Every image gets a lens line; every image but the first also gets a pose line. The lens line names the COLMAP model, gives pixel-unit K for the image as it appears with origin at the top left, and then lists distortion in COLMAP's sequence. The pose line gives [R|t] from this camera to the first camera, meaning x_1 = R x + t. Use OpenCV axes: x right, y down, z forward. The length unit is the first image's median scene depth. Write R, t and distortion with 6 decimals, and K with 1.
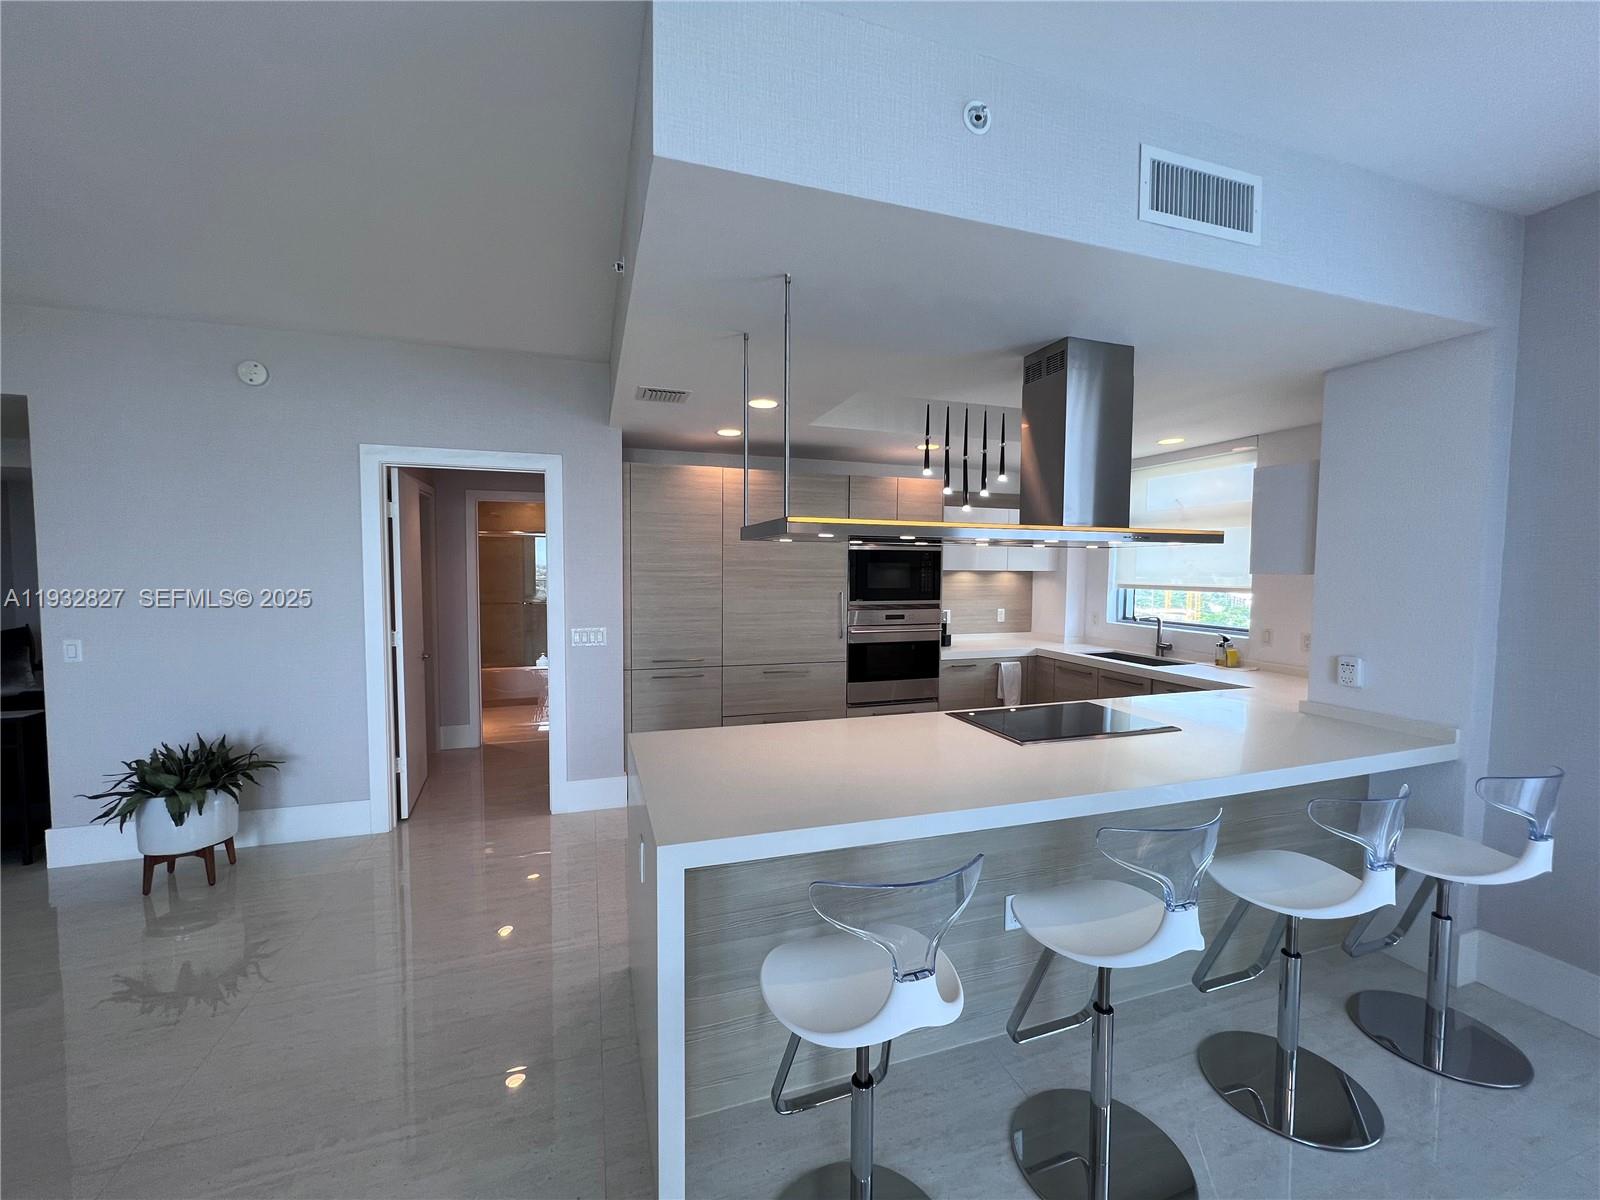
lens RADIAL K [[642.0, 0, 802.0], [0, 642.0, 598.1], [0, 0, 1]] dist [-0.001617, 0.000019]
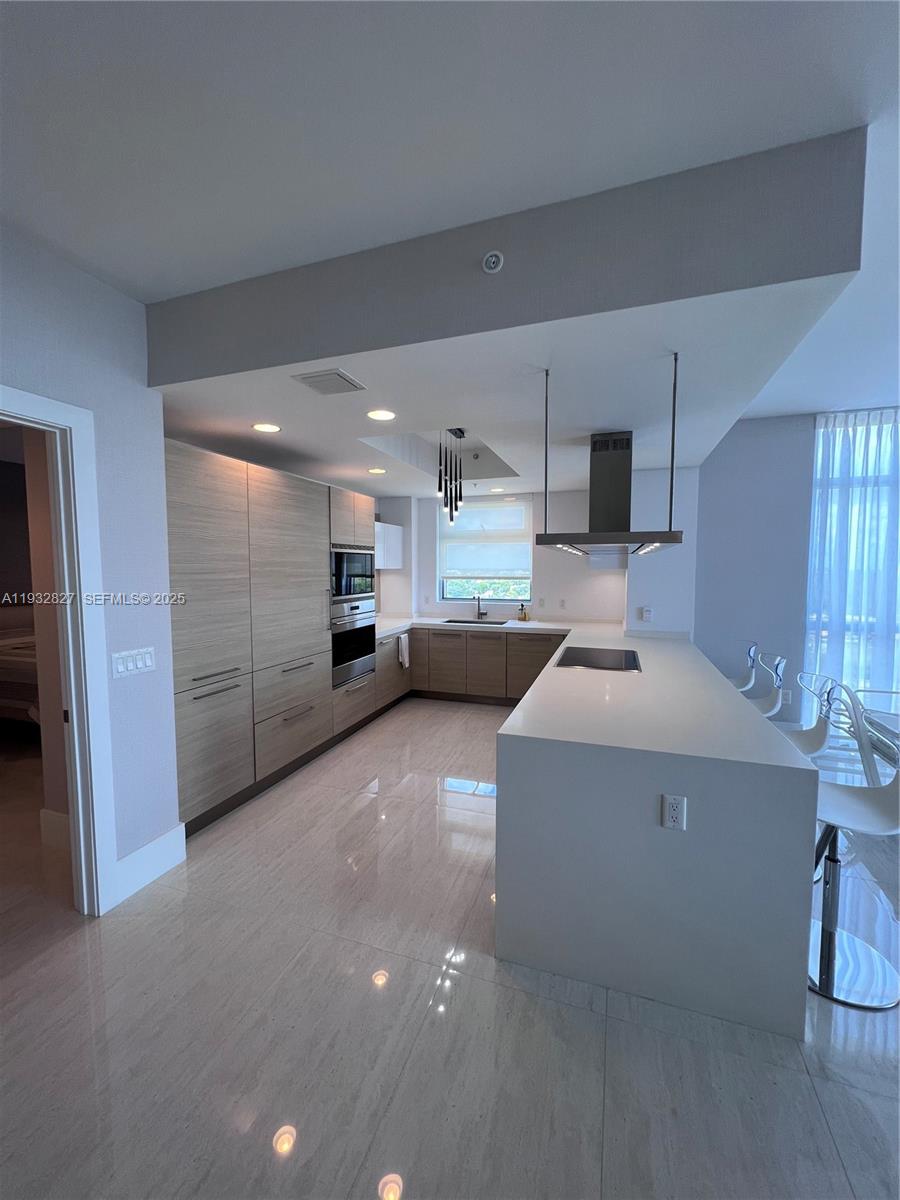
lens RADIAL K [[481.5, 0, 443.0], [0, 481.5, 594.6], [0, 0, 1]] dist [-0.001617, 0.000019]
pose [[0.620935, -0.053161, 0.782057, -0.472257], [0.042068, 0.998520, 0.034475, -0.020417], [-0.782732, 0.011493, 0.622252, 0.311030]]
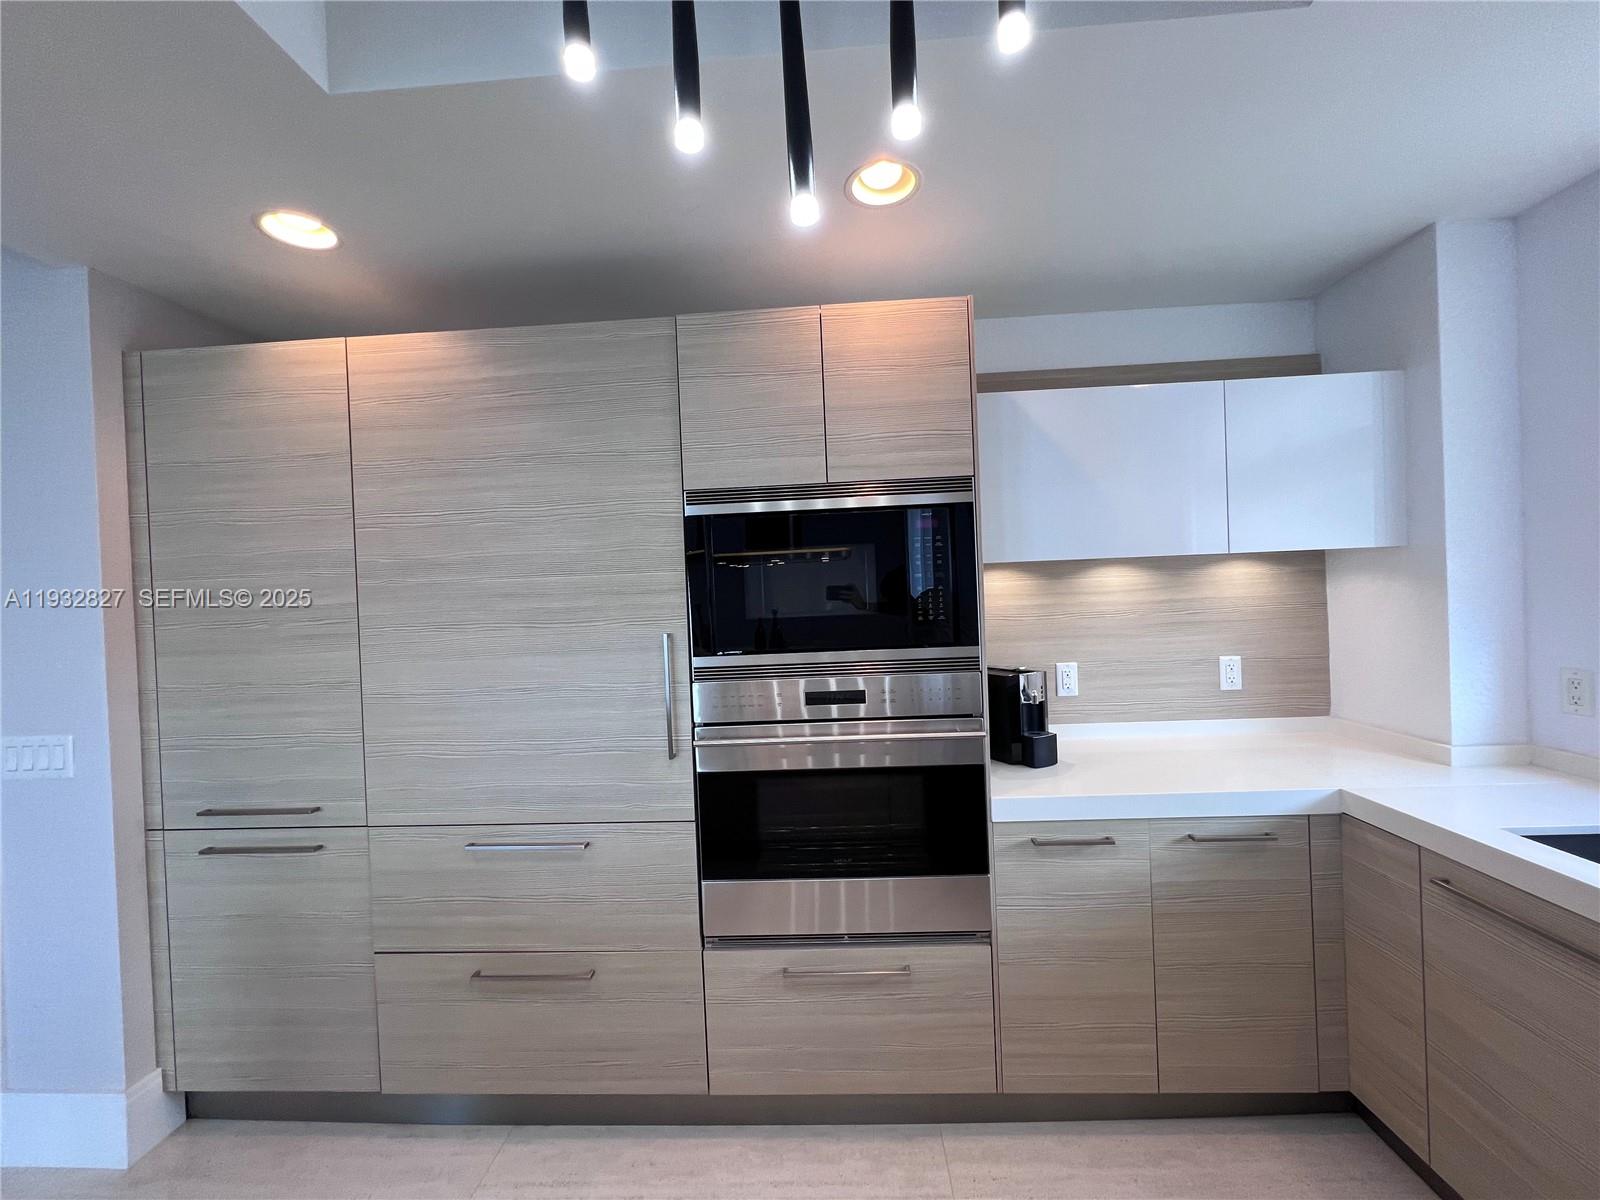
lens RADIAL K [[642.0, 0, 800.8], [0, 642.0, 602.4], [0, 0, 1]] dist [-0.001617, 0.000019]
pose [[0.929079, -0.042217, -0.367464, 0.265731], [0.029785, 0.998778, -0.039438, -0.009942], [0.368680, 0.025696, 0.929201, 0.678590]]
